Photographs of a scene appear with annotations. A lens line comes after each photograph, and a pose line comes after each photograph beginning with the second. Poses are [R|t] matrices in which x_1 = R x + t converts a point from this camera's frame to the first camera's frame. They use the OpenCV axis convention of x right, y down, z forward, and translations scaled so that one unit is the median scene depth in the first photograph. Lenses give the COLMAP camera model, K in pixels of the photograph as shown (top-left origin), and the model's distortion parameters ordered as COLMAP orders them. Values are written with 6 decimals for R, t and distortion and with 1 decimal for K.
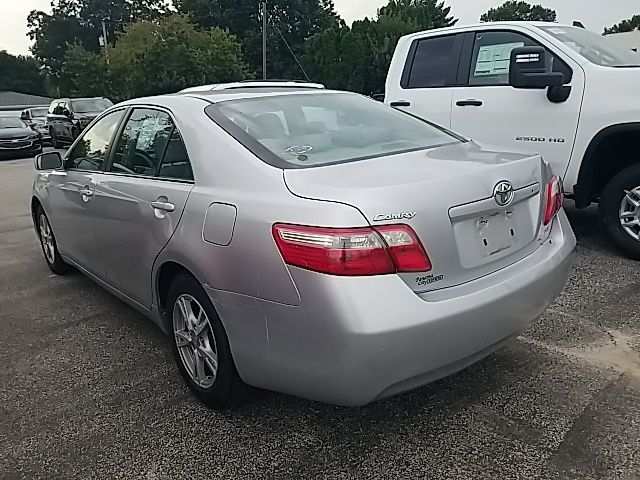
lens RADIAL K [[499.1, 0, 302.7], [0, 499.1, 227.3], [0, 0, 1]] dist [0.029310, -0.046648]
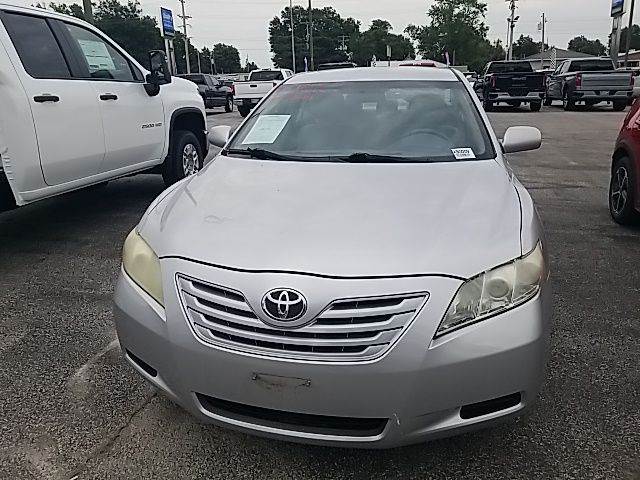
lens RADIAL K [[499.1, 0, 310.6], [0, 499.1, 220.6], [0, 0, 1]] dist [0.029310, -0.046648]
pose [[-0.617191, -0.155848, 0.771224, -0.807168], [0.236232, 0.898260, 0.370570, -0.344037], [-0.750512, 0.410901, -0.517582, 1.496415]]
